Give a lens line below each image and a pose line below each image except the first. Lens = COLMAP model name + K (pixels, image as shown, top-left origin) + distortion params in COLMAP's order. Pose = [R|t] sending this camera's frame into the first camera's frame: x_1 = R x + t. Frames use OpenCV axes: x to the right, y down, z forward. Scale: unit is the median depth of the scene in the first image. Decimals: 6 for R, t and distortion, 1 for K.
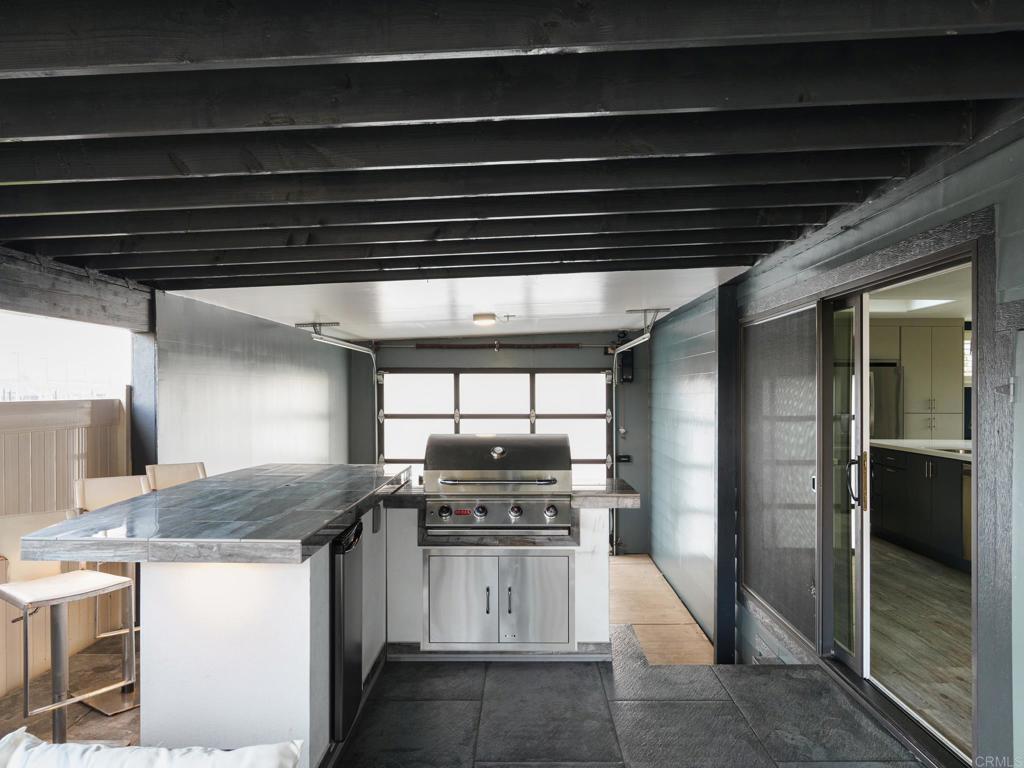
lens RADIAL K [[751.6, 0, 510.7], [0, 751.6, 412.4], [0, 0, 1]] dist [-0.004663, -0.000860]
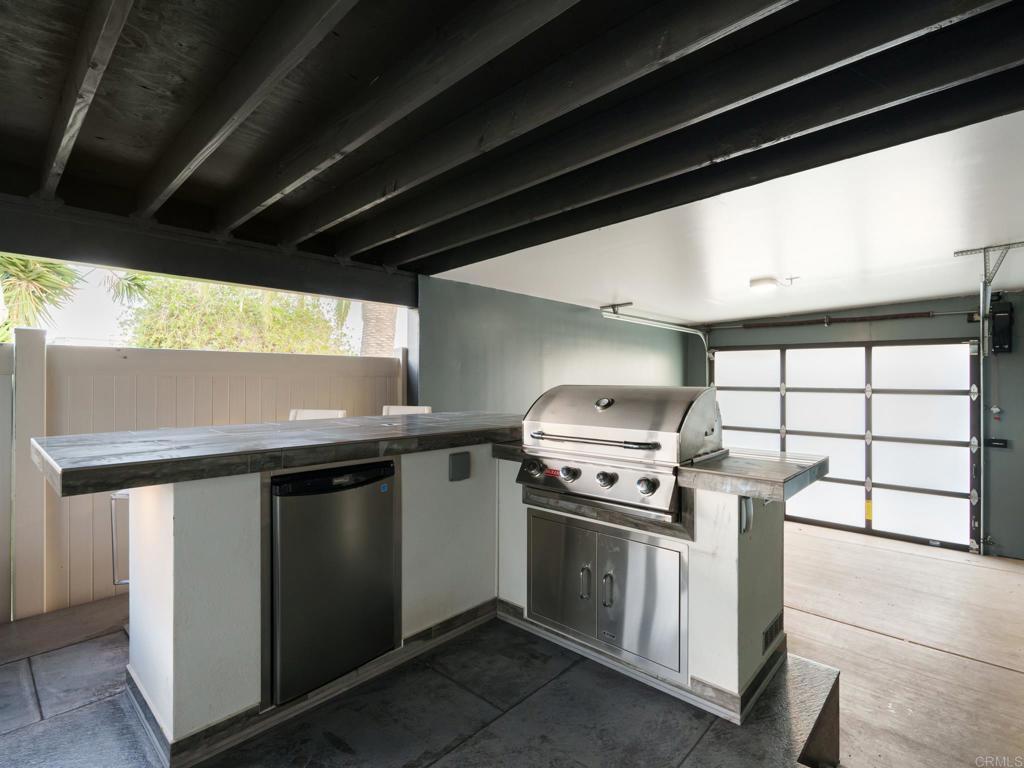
lens RADIAL K [[502.7, 0, 512.0], [0, 502.7, 384.0], [0, 0, 1]] dist [-0.001723, -0.000076]
pose [[0.753796, 0.013334, -0.656973, 0.109385], [-0.026998, 0.999578, -0.010690, 0.015702], [0.656553, 0.025795, 0.753838, 0.211712]]
